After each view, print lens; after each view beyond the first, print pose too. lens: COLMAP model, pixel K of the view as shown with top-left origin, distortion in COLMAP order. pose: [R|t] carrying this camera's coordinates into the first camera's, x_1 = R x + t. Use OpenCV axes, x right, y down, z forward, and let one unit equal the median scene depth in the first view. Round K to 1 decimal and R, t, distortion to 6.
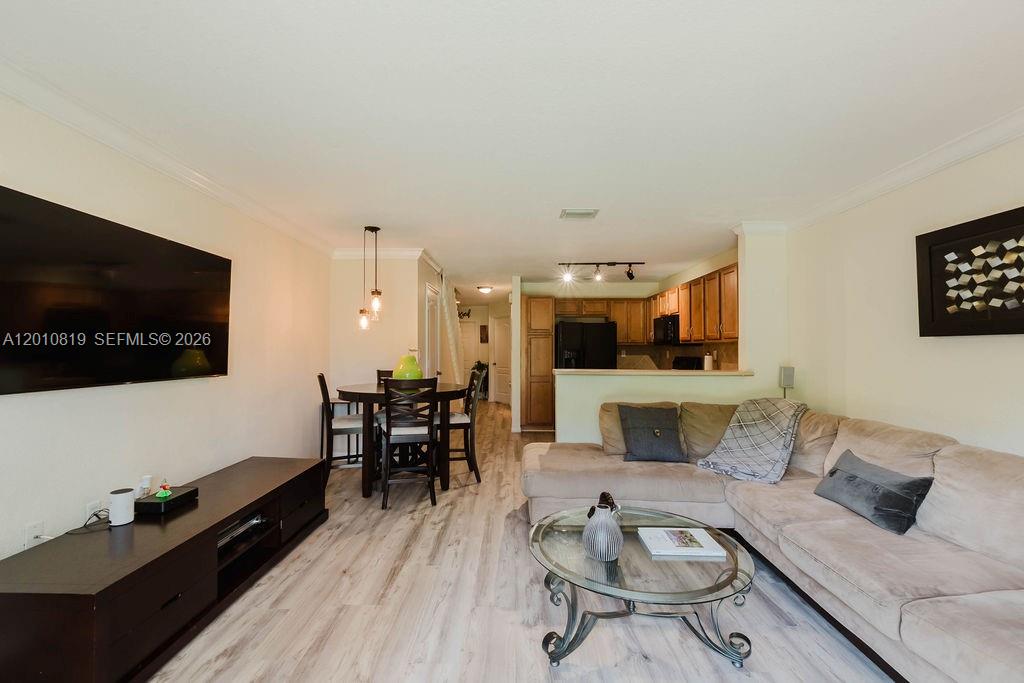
lens RADIAL K [[438.5, 0, 509.9], [0, 438.5, 341.1], [0, 0, 1]] dist [-0.013560, 0.001596]
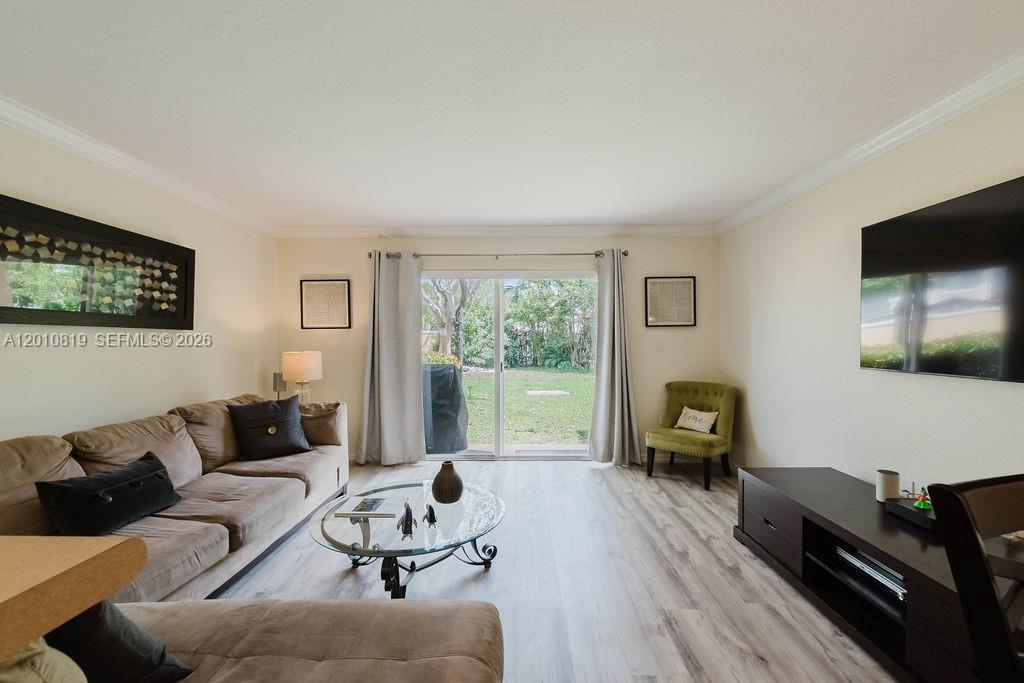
lens RADIAL K [[438.5, 0, 512.0], [0, 438.5, 338.9], [0, 0, 1]] dist [-0.013560, 0.001596]
pose [[-0.999973, 0.002456, -0.006882, 0.027619], [0.002546, 0.999911, -0.013072, 0.030587], [0.006849, -0.013089, -0.999891, 1.976530]]
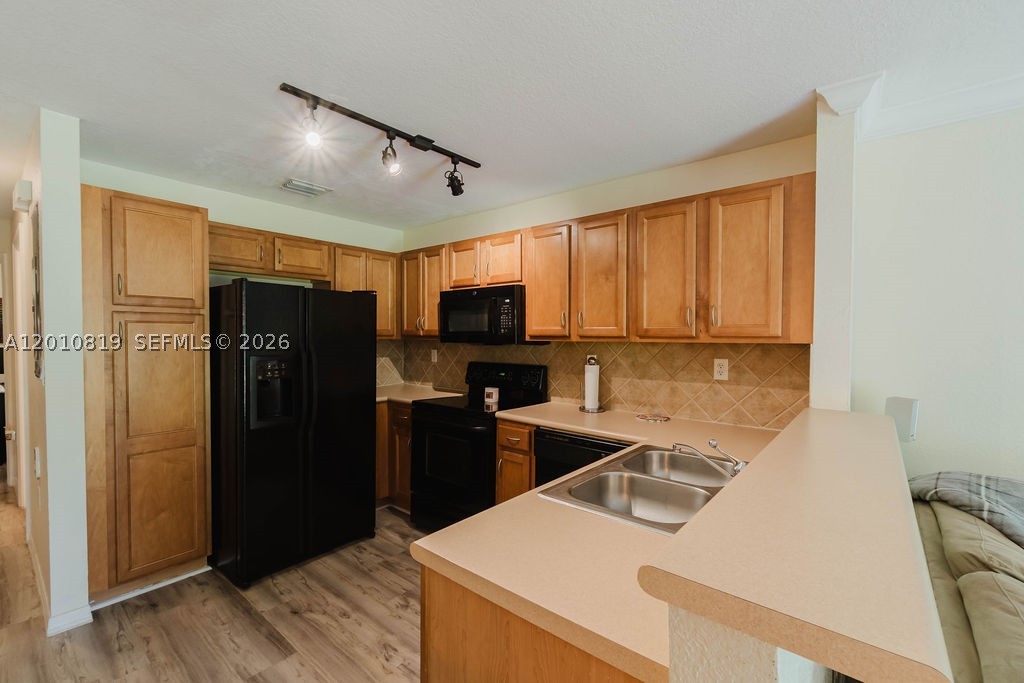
lens RADIAL K [[438.5, 0, 509.9], [0, 438.5, 340.2], [0, 0, 1]] dist [-0.013560, 0.001596]
pose [[0.635570, -0.002893, 0.772038, -0.022815], [-0.018259, 0.999657, 0.018777, -0.003754], [-0.771828, -0.026030, 0.635299, 0.580413]]
